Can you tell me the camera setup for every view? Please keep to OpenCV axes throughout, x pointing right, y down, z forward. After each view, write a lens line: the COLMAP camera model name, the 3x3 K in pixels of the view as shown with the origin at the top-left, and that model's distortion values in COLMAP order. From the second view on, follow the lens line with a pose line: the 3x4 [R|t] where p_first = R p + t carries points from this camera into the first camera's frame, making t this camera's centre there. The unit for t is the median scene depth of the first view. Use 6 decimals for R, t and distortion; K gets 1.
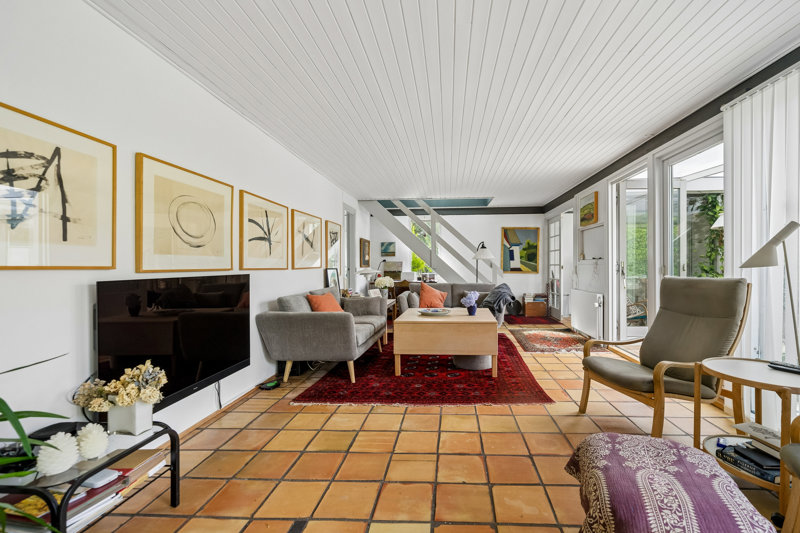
lens RADIAL K [[332.3, 0, 400.0], [0, 332.3, 266.5], [0, 0, 1]] dist [0.013009, 0.000101]
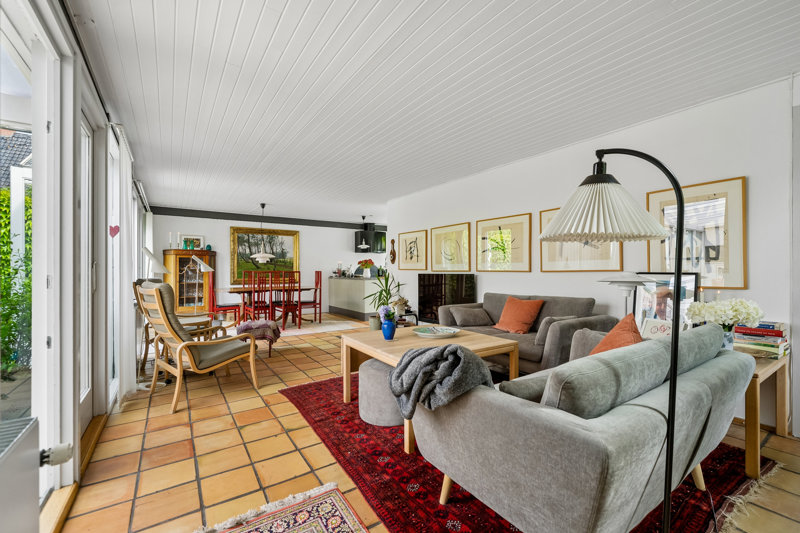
lens RADIAL K [[332.3, 0, 400.0], [0, 332.3, 266.5], [0, 0, 1]] dist [0.013009, 0.000101]
pose [[-0.738160, -0.006498, -0.674594, 0.868249], [-0.003105, 0.999976, -0.006235, -0.004742], [0.674618, -0.002508, -0.738163, 1.980945]]
